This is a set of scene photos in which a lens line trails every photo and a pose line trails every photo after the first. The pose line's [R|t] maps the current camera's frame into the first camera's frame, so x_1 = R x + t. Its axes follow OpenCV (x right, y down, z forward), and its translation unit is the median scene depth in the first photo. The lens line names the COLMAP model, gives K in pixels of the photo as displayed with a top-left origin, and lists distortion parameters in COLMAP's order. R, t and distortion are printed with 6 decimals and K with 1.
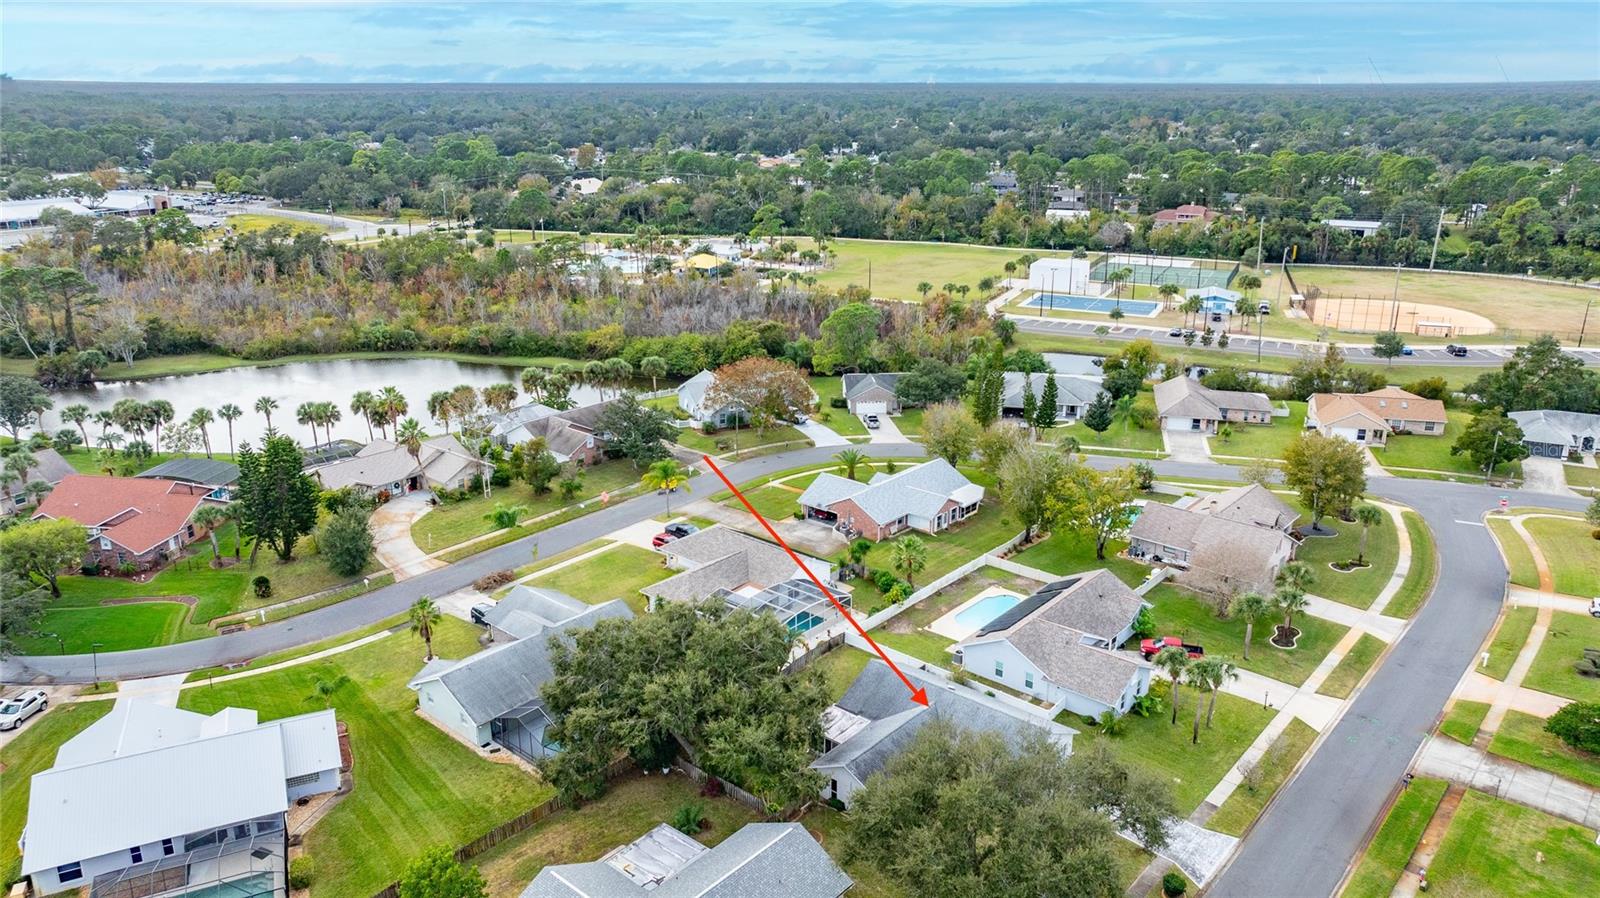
lens RADIAL K [[1124.0, 0, 814.5], [0, 1124.0, 469.2], [0, 0, 1]] dist [-0.003778, -0.002567]
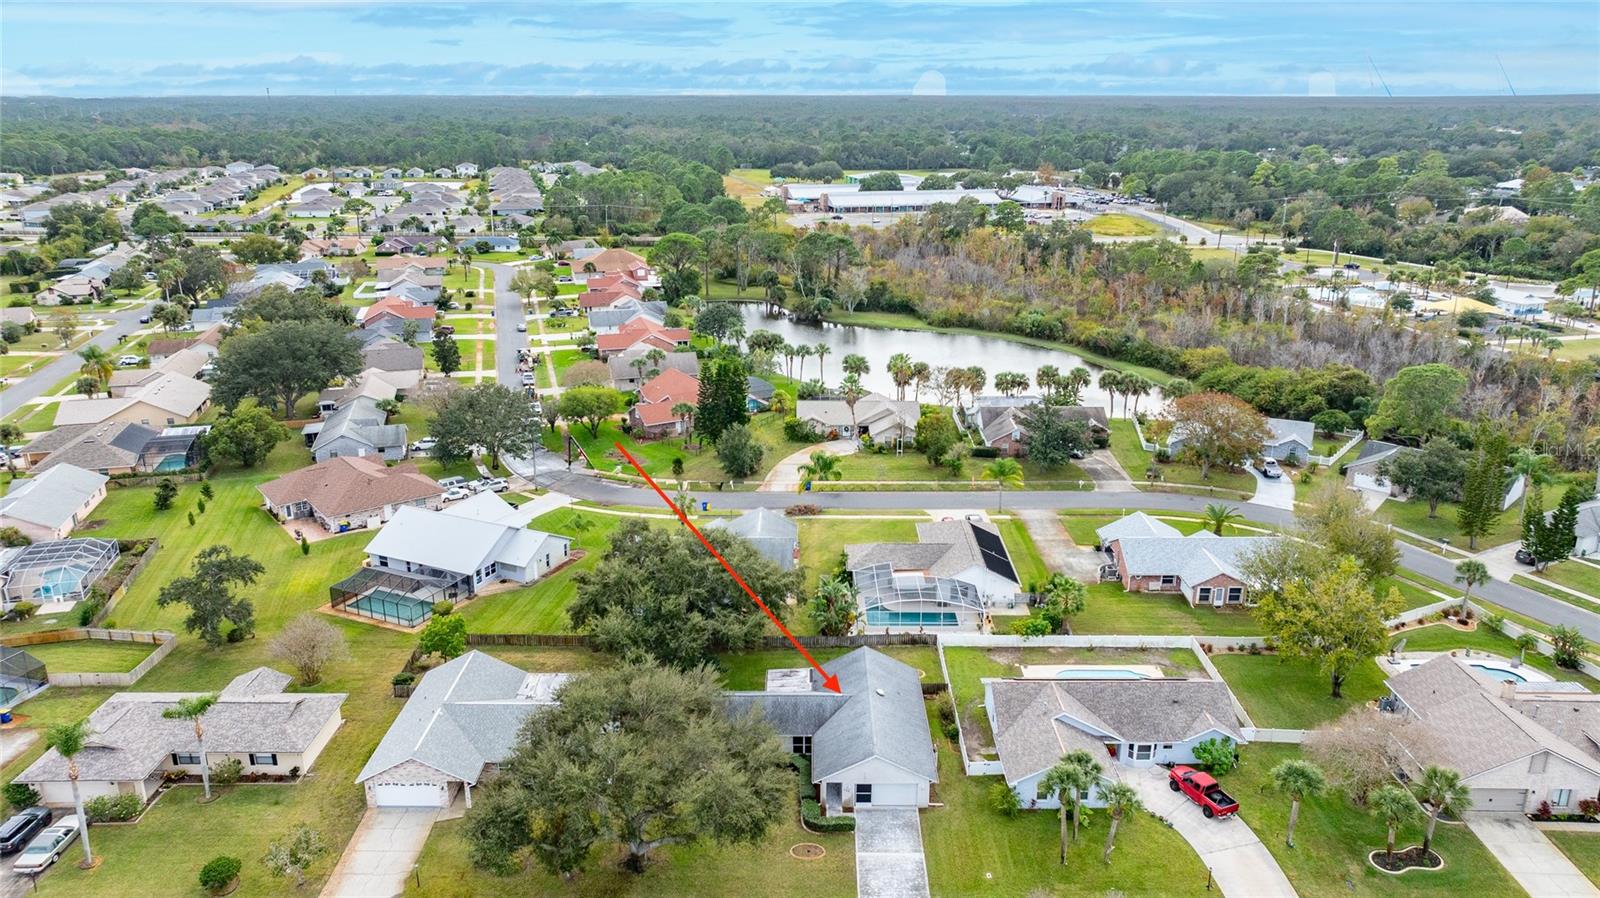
lens RADIAL K [[1131.2, 0, 805.7], [0, 1131.2, 459.2], [0, 0, 1]] dist [-0.004269, 0.004995]
pose [[0.646263, 0.235453, -0.725883, 0.555432], [-0.250467, 0.963962, 0.089684, -0.059616], [0.720840, 0.123851, 0.681947, 0.167120]]
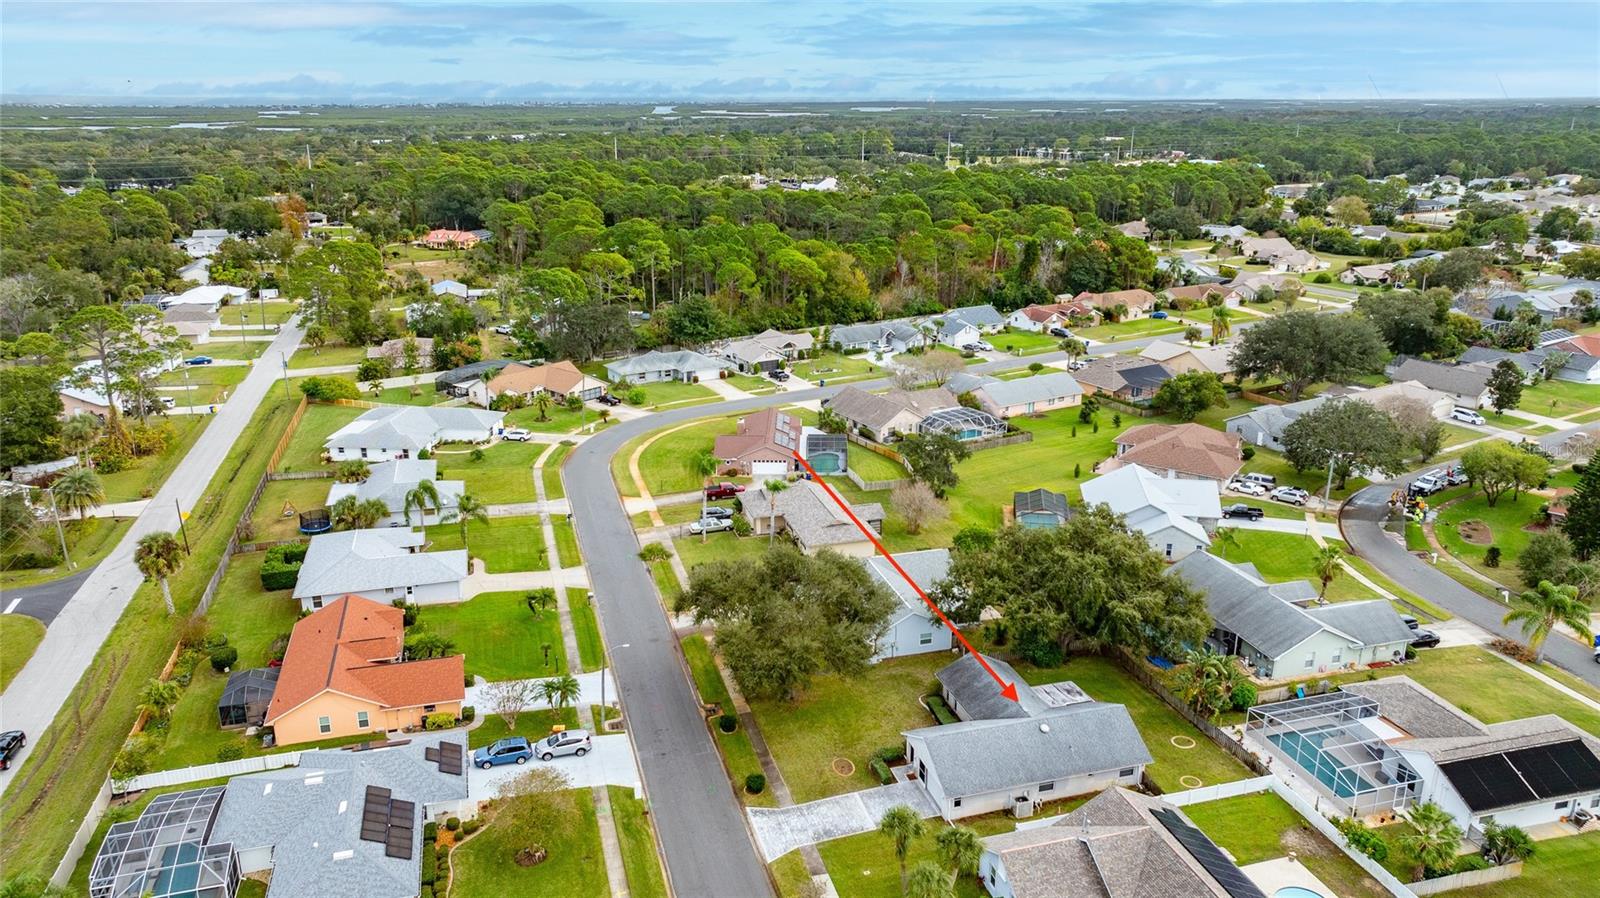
lens RADIAL K [[1131.8, 0, 803.4], [0, 1131.8, 469.0], [0, 0, 1]] dist [-0.022997, 0.042152]
pose [[-0.551818, 0.261587, -0.791877, 0.677878], [-0.274916, 0.839400, 0.468859, -0.277690], [0.787349, 0.476425, -0.391281, 0.802079]]
